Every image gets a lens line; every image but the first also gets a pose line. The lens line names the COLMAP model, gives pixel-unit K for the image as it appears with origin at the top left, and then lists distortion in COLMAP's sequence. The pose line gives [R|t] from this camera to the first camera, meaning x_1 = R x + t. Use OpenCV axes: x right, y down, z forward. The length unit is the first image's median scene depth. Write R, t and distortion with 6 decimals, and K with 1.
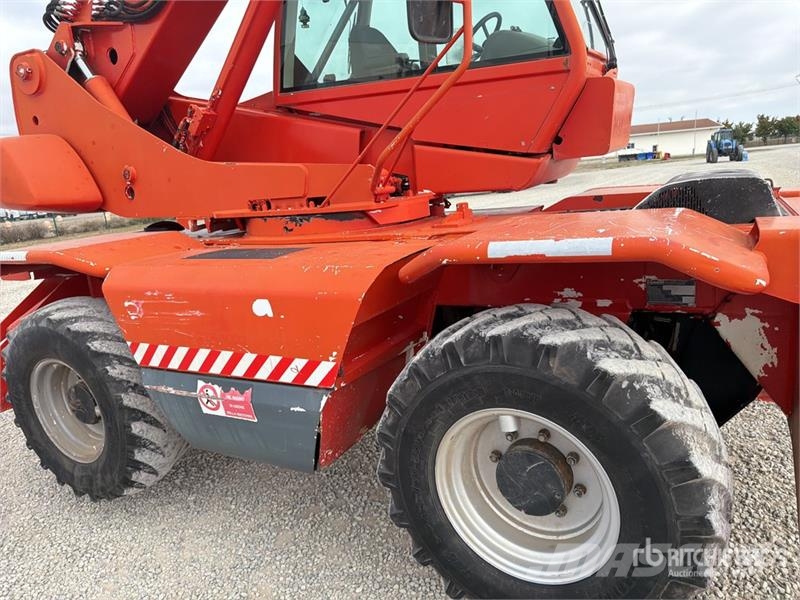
lens RADIAL K [[555.7, 0, 400.0], [0, 555.7, 300.0], [0, 0, 1]] dist [0.110617, -0.115487]
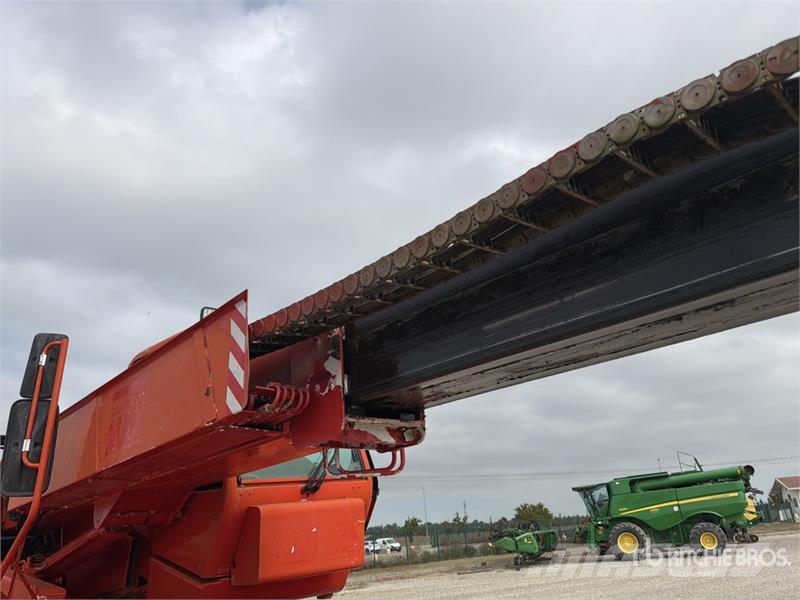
lens RADIAL K [[627.1, 0, 404.2], [0, 627.1, 296.8], [0, 0, 1]] dist [-0.006372, 0.004302]
pose [[0.948390, -0.087590, -0.304768, 1.018692], [-0.087883, 0.850848, -0.518010, -0.145880], [0.304684, 0.518059, 0.799238, -0.055147]]
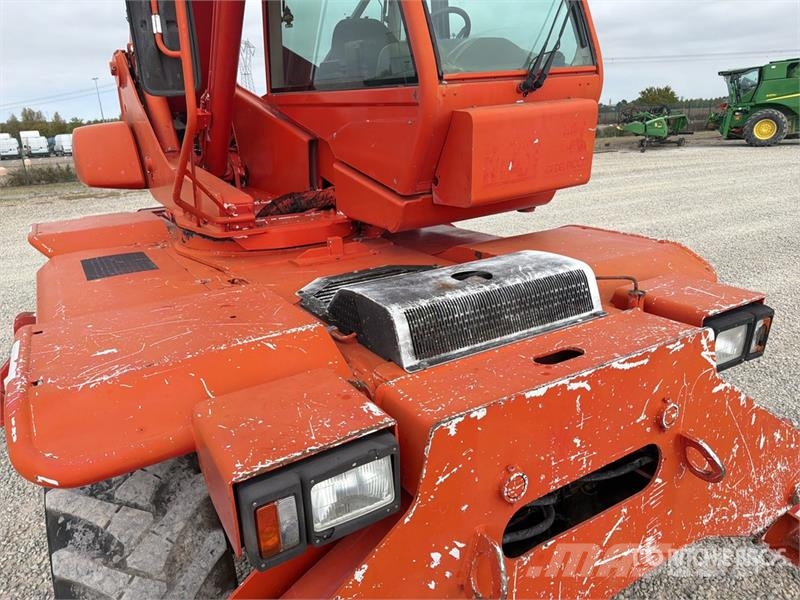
lens RADIAL K [[566.5, 0, 402.2], [0, 566.5, 295.5], [0, 0, 1]] dist [0.043918, -0.044865]
pose [[0.864868, 0.193563, -0.463180, 0.704291], [-0.140922, 0.979186, 0.146067, -0.247508], [0.481813, -0.061057, 0.874144, 0.249199]]
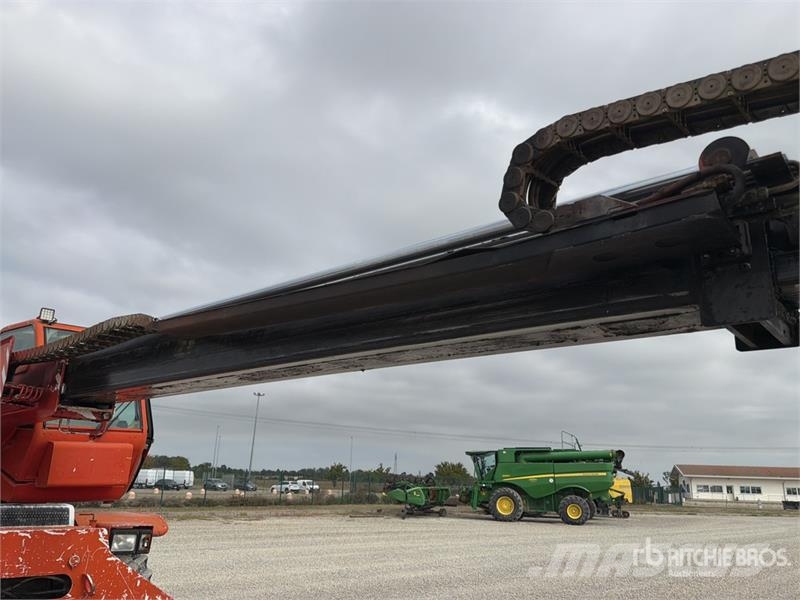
lens RADIAL K [[616.1, 0, 400.0], [0, 616.1, 300.0], [0, 0, 1]] dist [0.059776, -0.076983]
pose [[0.967861, 0.054407, -0.245530, 1.847707], [-0.165789, 0.872164, -0.460265, -0.070566], [0.189101, 0.486179, 0.853153, -0.645172]]
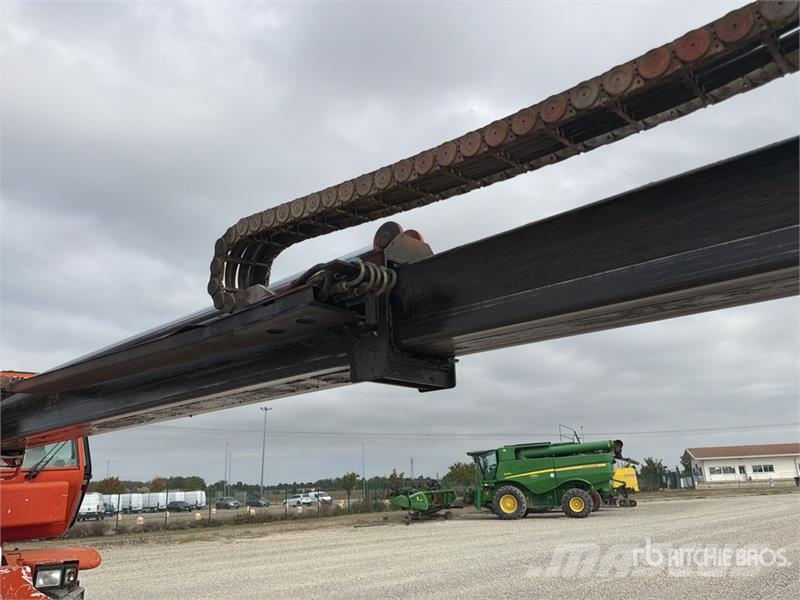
lens RADIAL K [[617.2, 0, 407.2], [0, 617.2, 289.5], [0, 0, 1]] dist [0.045721, -0.051211]
pose [[0.970161, -0.021323, -0.241524, 2.208000], [-0.100217, 0.871790, -0.479519, -0.118390], [0.220783, 0.489416, 0.843639, -0.727668]]
